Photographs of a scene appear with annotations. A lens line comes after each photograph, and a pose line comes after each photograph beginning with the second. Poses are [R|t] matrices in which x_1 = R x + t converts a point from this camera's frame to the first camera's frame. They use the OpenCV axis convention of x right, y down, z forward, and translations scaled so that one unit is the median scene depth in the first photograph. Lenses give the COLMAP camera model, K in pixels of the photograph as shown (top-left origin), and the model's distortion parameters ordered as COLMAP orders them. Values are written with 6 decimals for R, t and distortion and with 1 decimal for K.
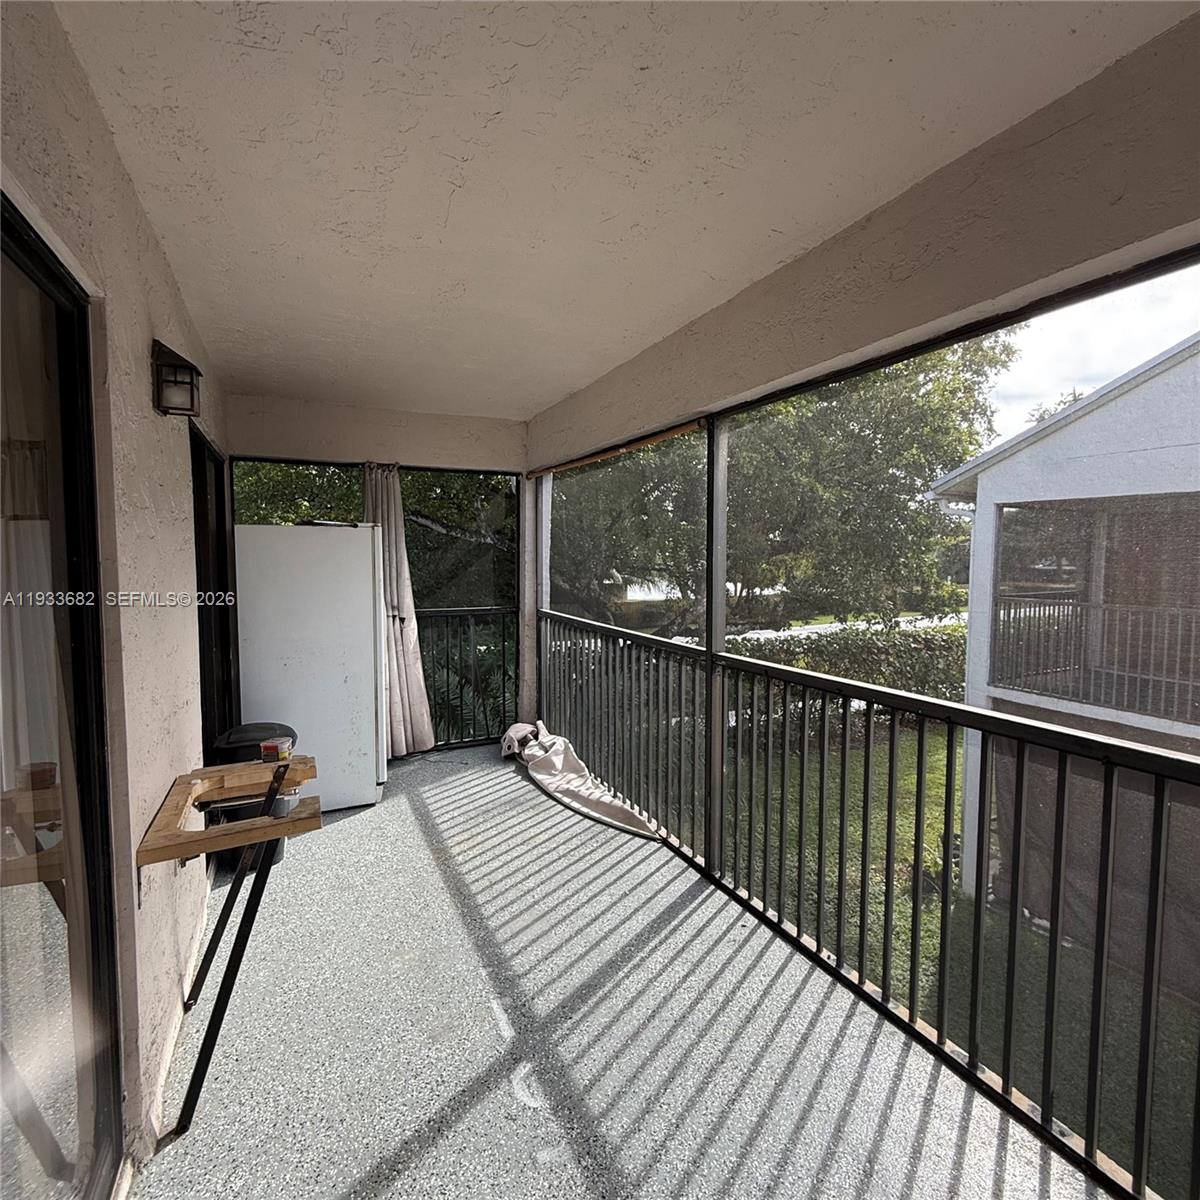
lens RADIAL K [[635.3, 0, 599.7], [0, 635.3, 597.7], [0, 0, 1]] dist [0.000071, -0.000523]
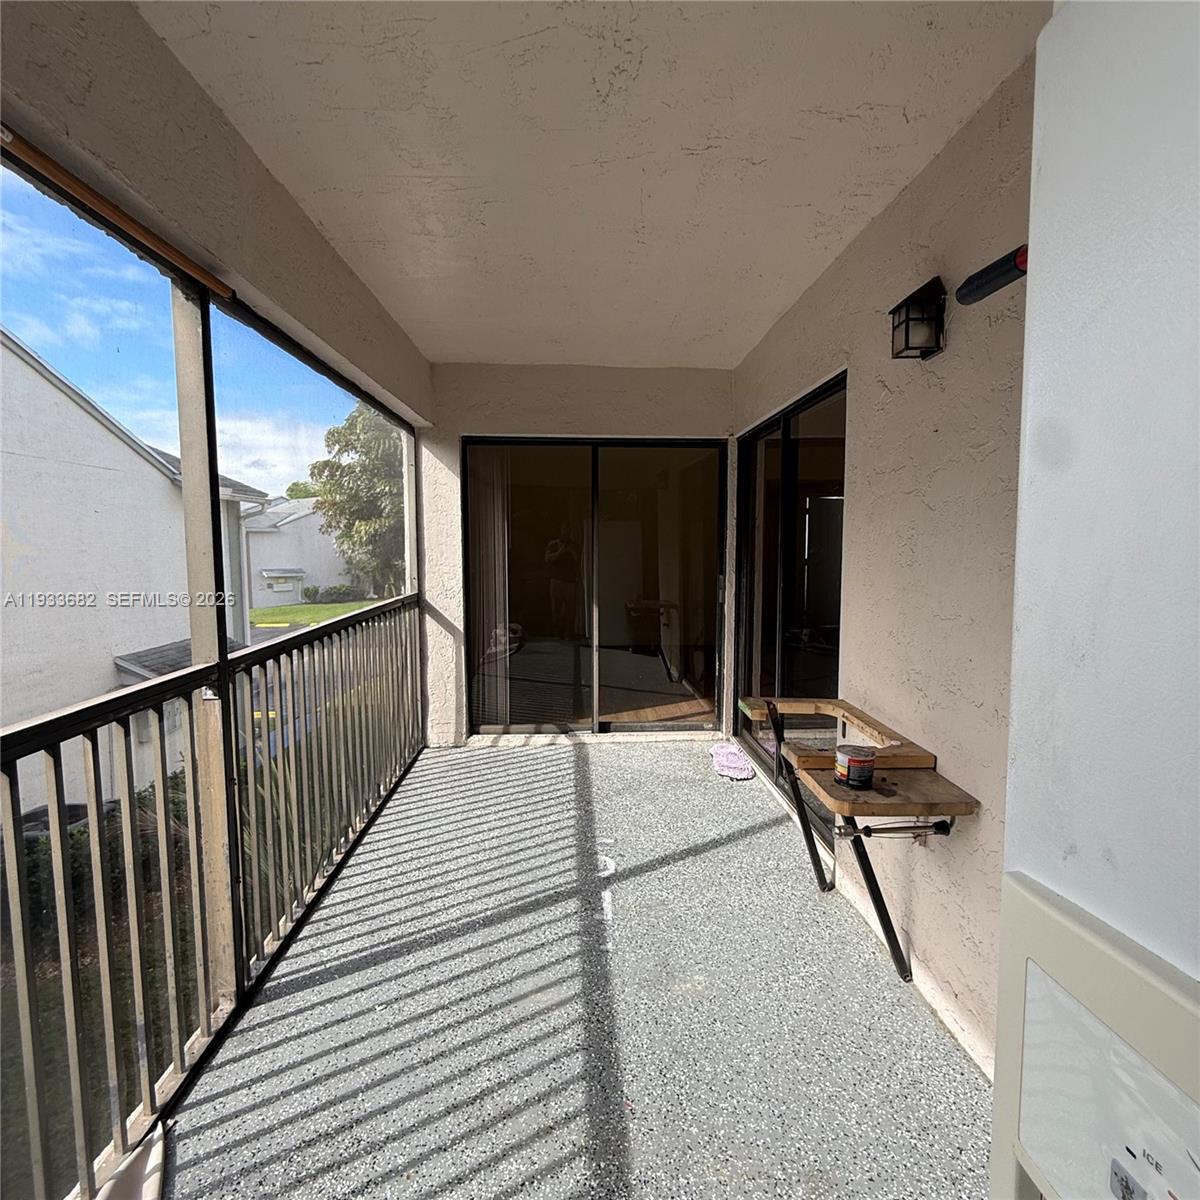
lens RADIAL K [[635.3, 0, 600.3], [0, 635.3, 596.4], [0, 0, 1]] dist [0.000071, -0.000523]
pose [[-0.923382, -0.031747, 0.382567, -0.563747], [0.027909, 0.988385, 0.149383, -0.085051], [-0.382866, 0.148615, -0.911772, 1.951319]]
